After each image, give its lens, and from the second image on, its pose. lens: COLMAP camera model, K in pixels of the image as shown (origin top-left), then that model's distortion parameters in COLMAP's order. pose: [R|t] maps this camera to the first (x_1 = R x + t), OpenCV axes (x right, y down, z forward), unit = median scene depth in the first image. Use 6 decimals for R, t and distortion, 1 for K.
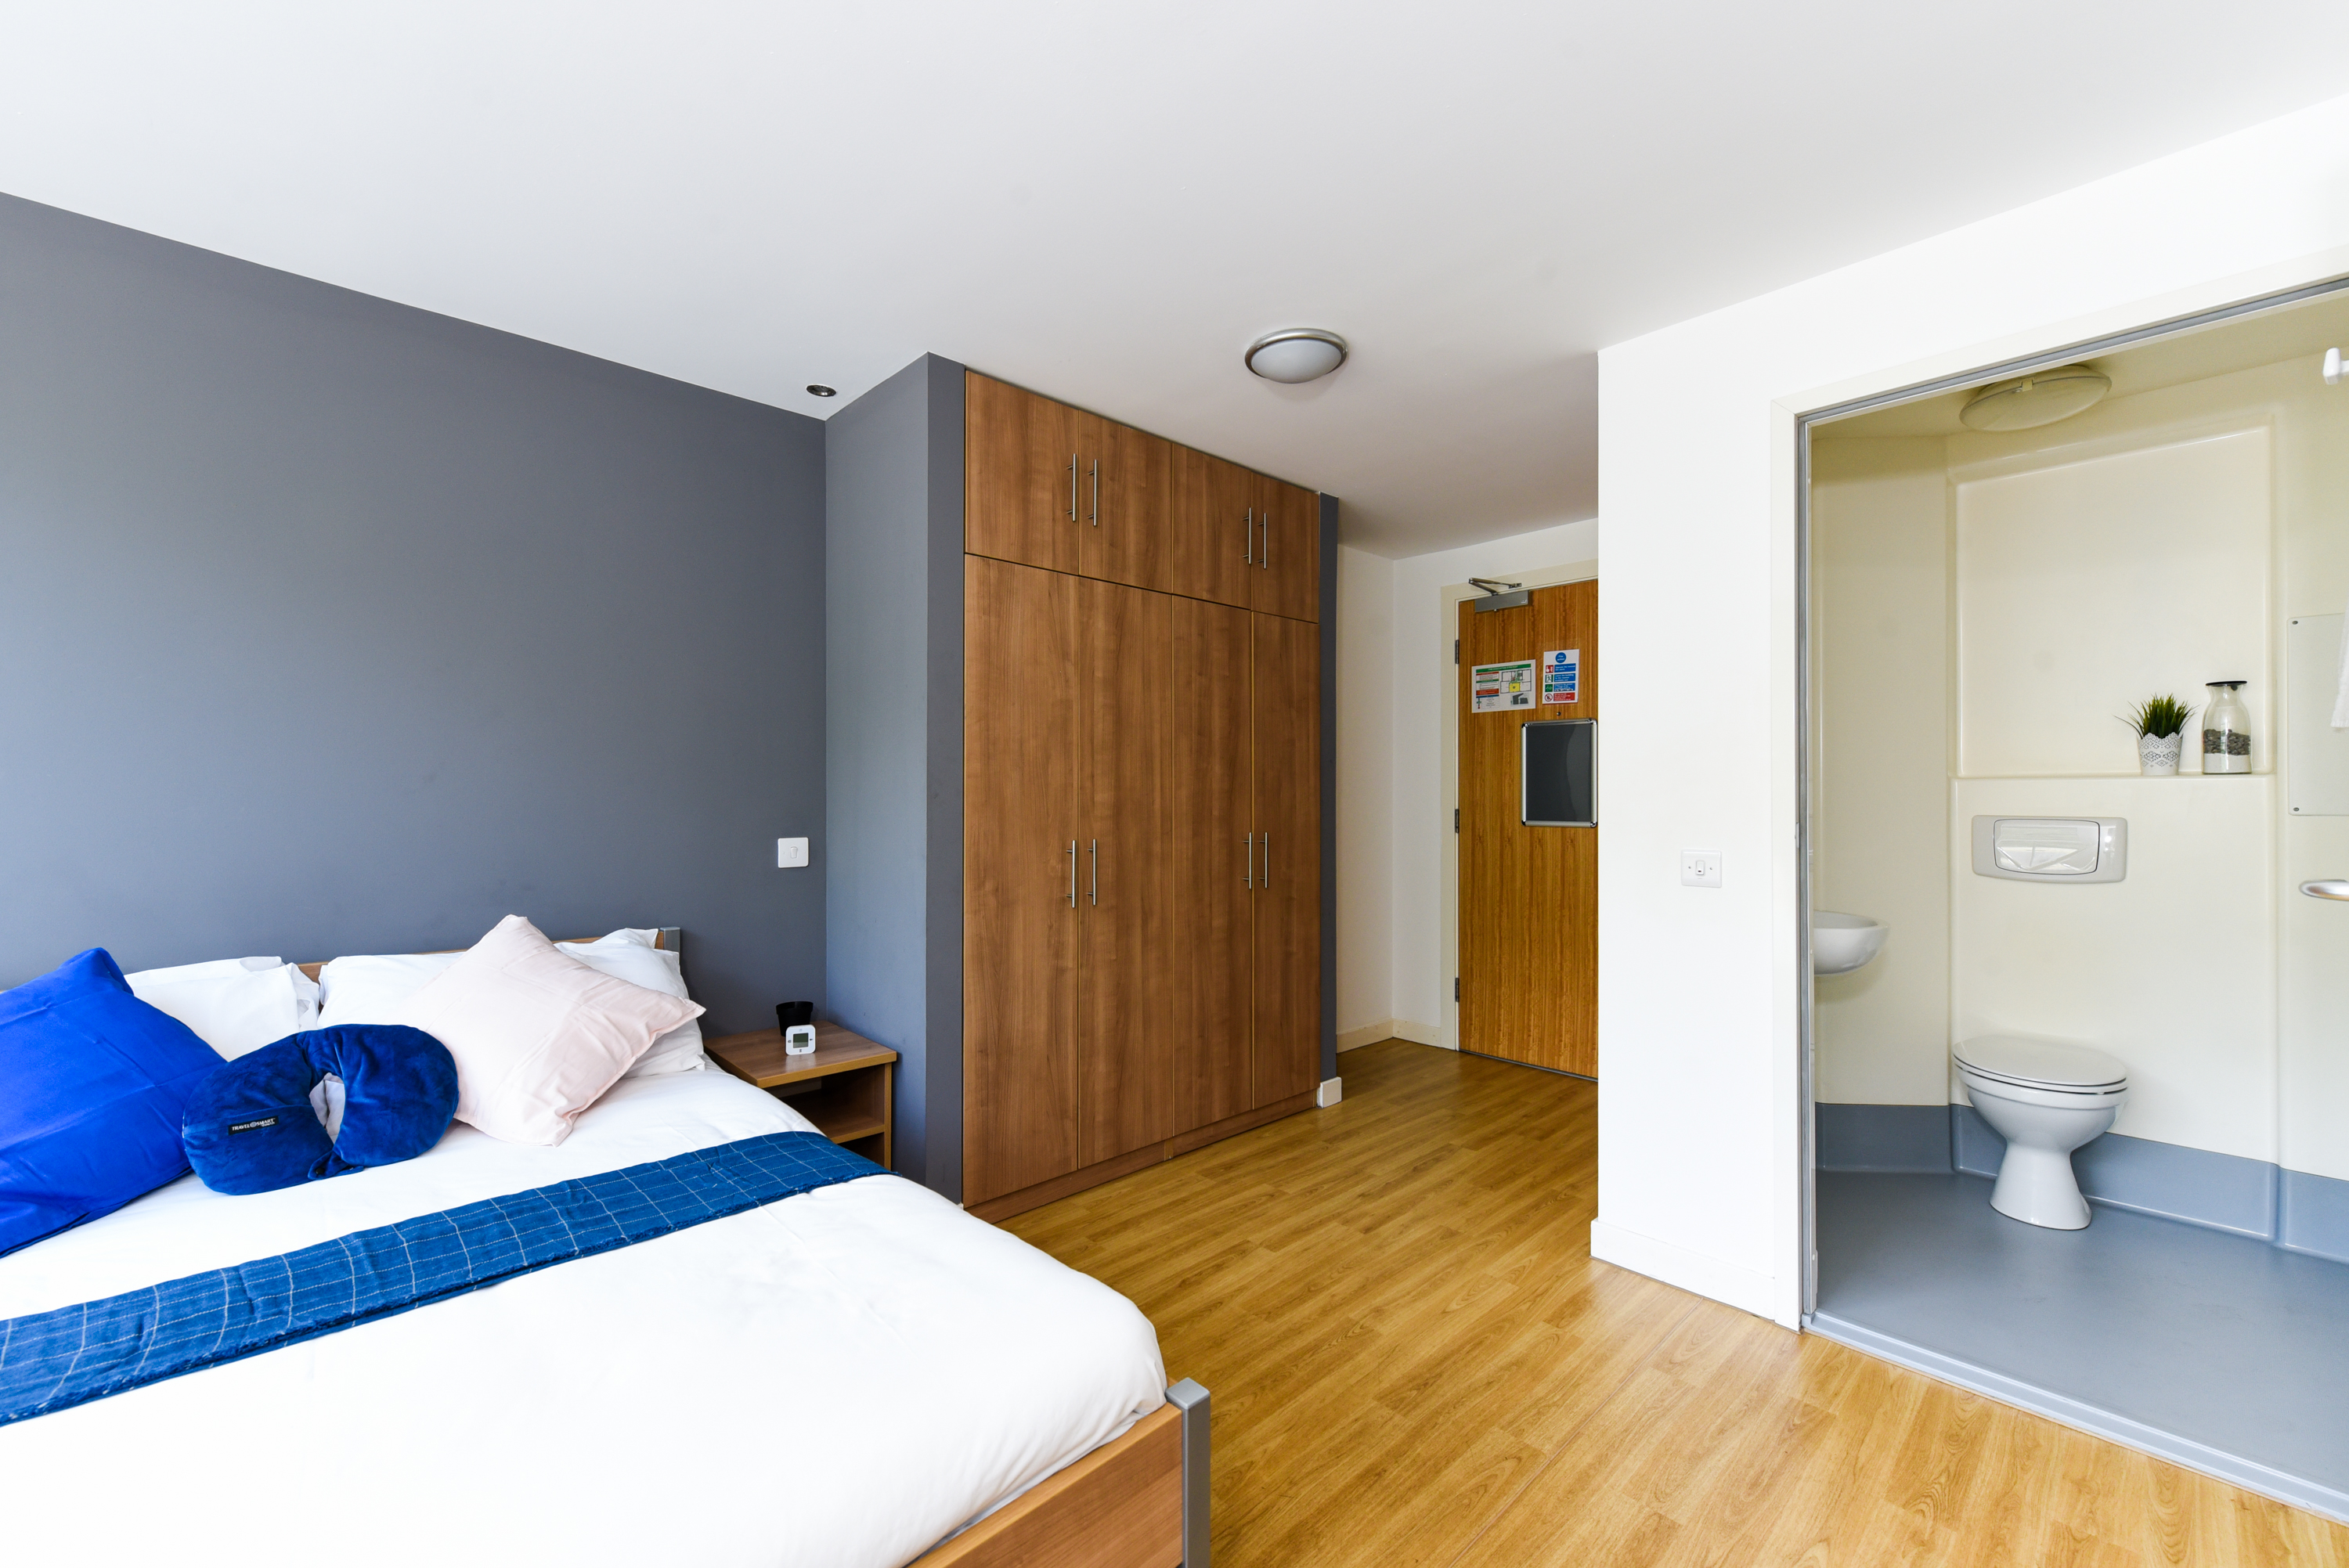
lens RADIAL K [[943.2, 0, 1175.1], [0, 943.2, 793.8], [0, 0, 1]] dist [-0.000794, -0.000327]
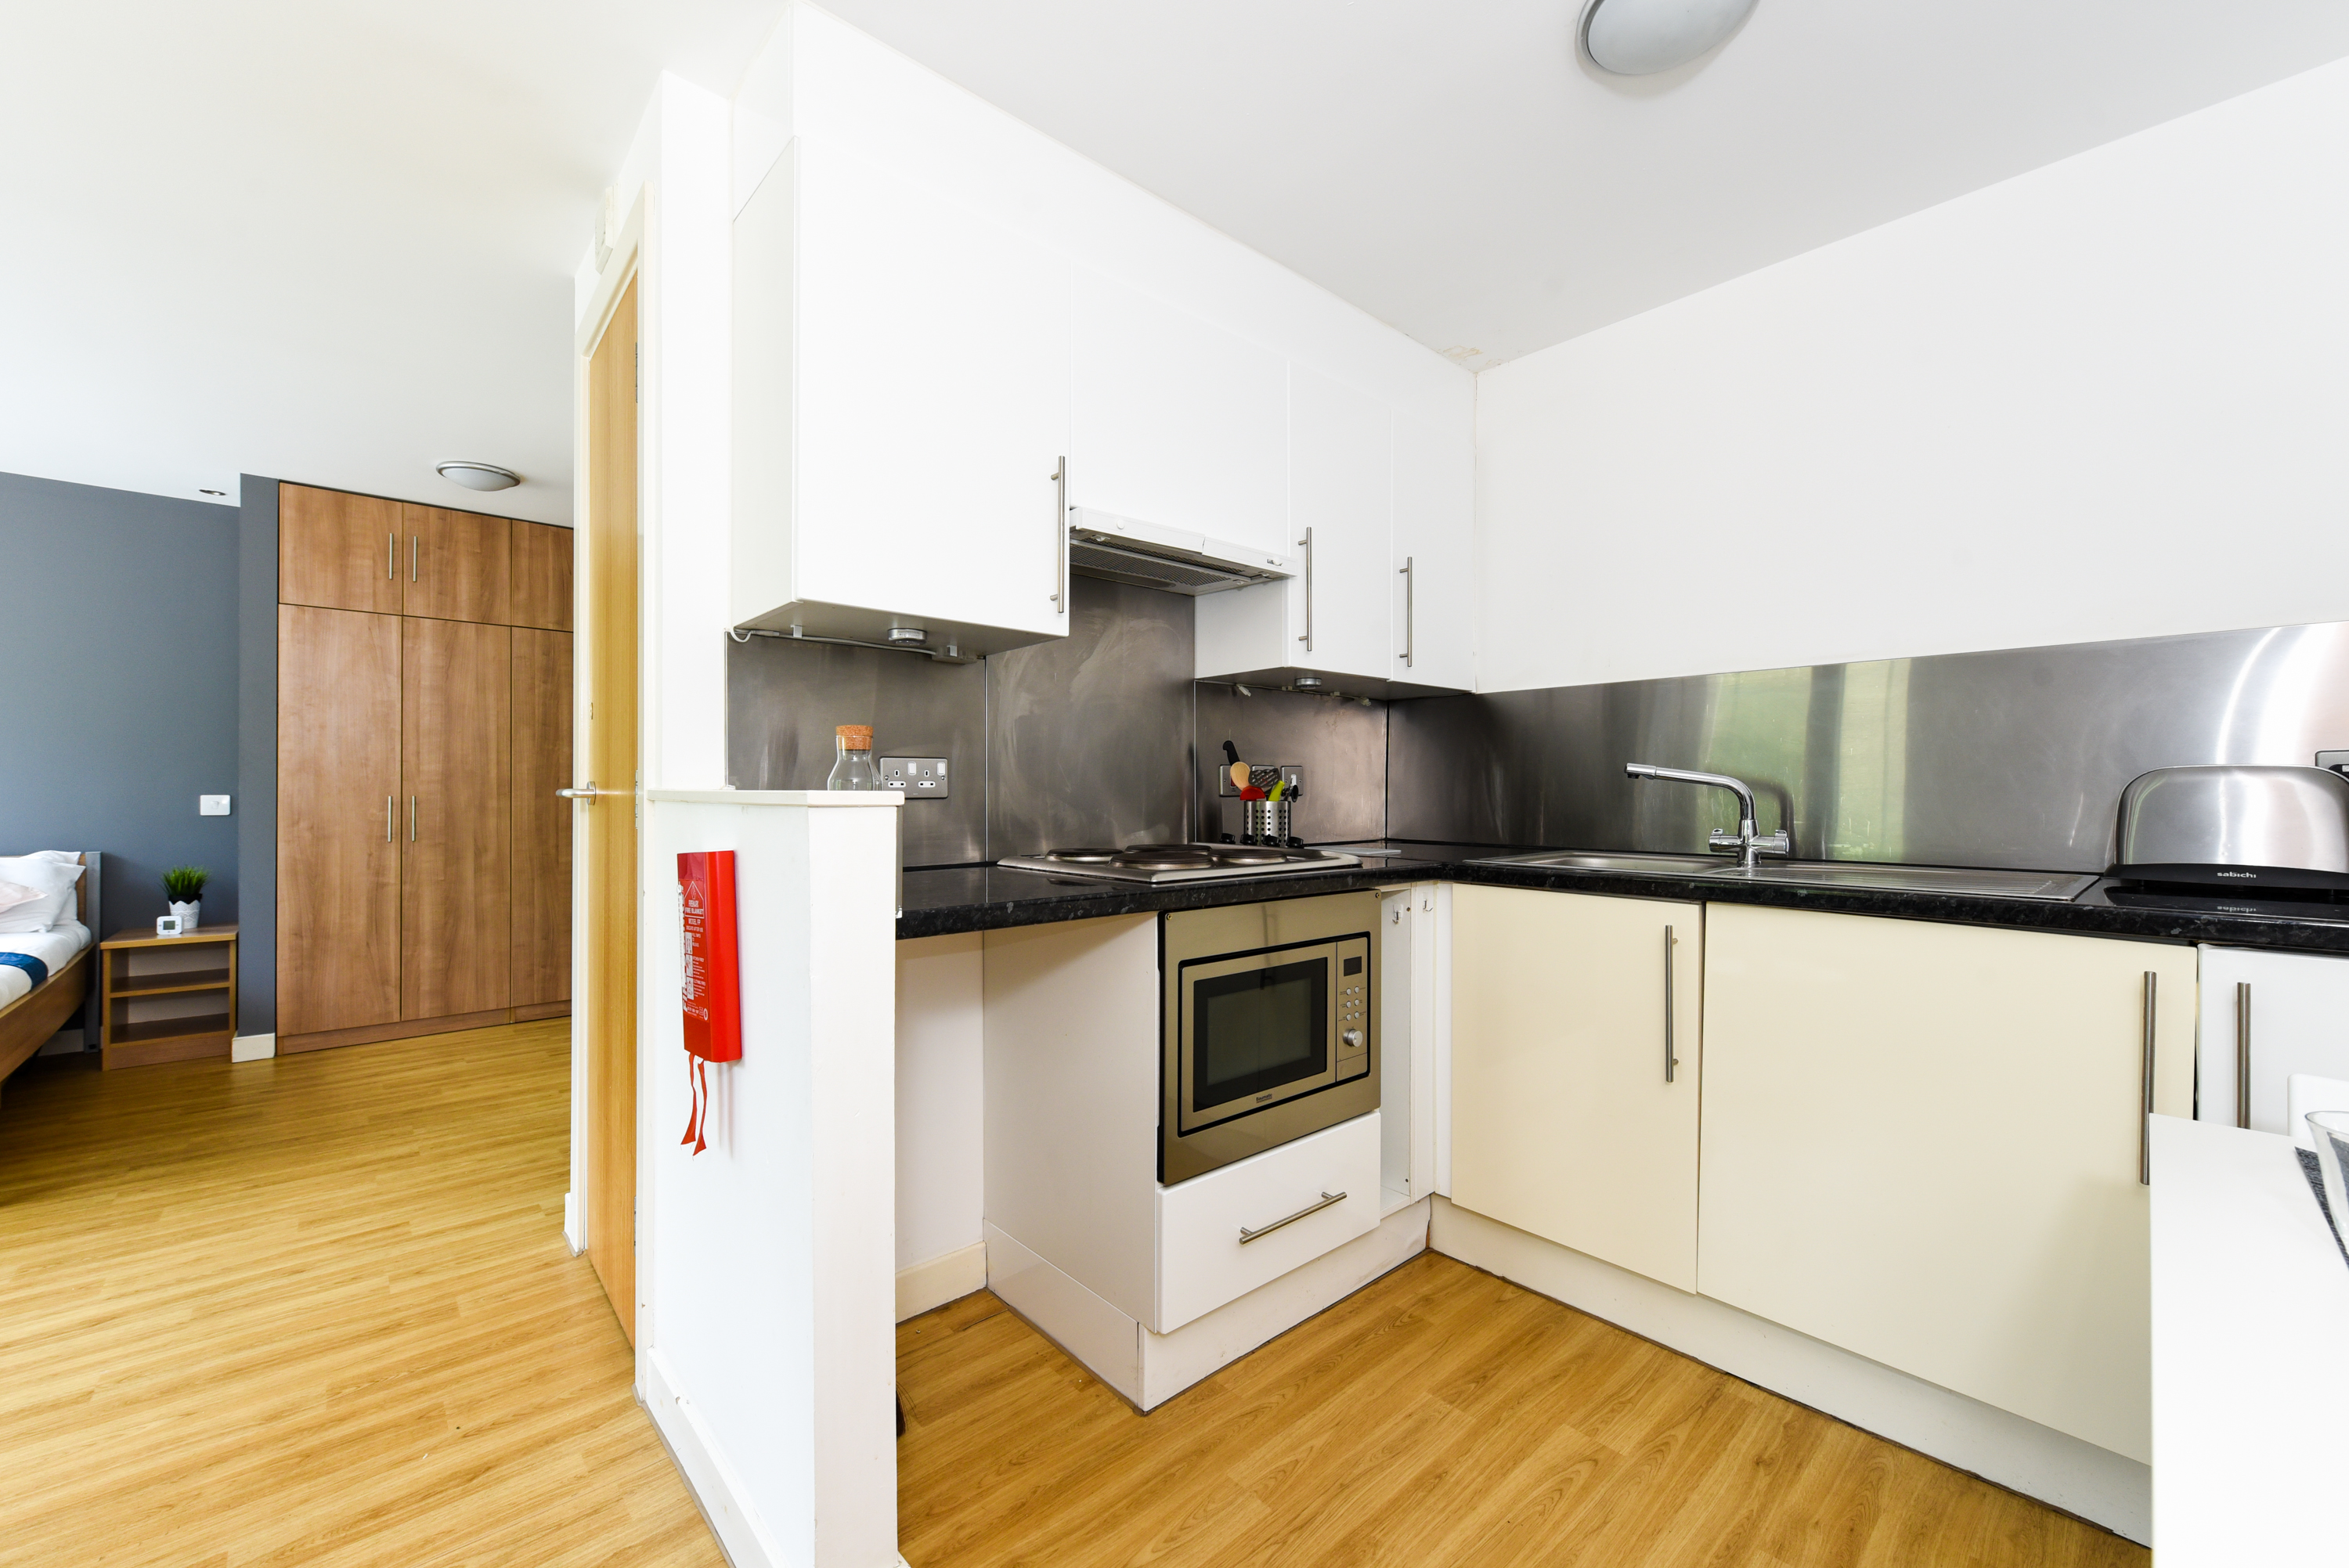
lens RADIAL K [[924.4, 0, 1169.6], [0, 924.4, 790.6], [0, 0, 1]] dist [0.001152, -0.000300]
pose [[0.999940, -0.000631, -0.010927, 1.128766], [0.000613, 0.999998, -0.001681, 0.044379], [0.010928, 0.001674, 0.999939, -0.431606]]
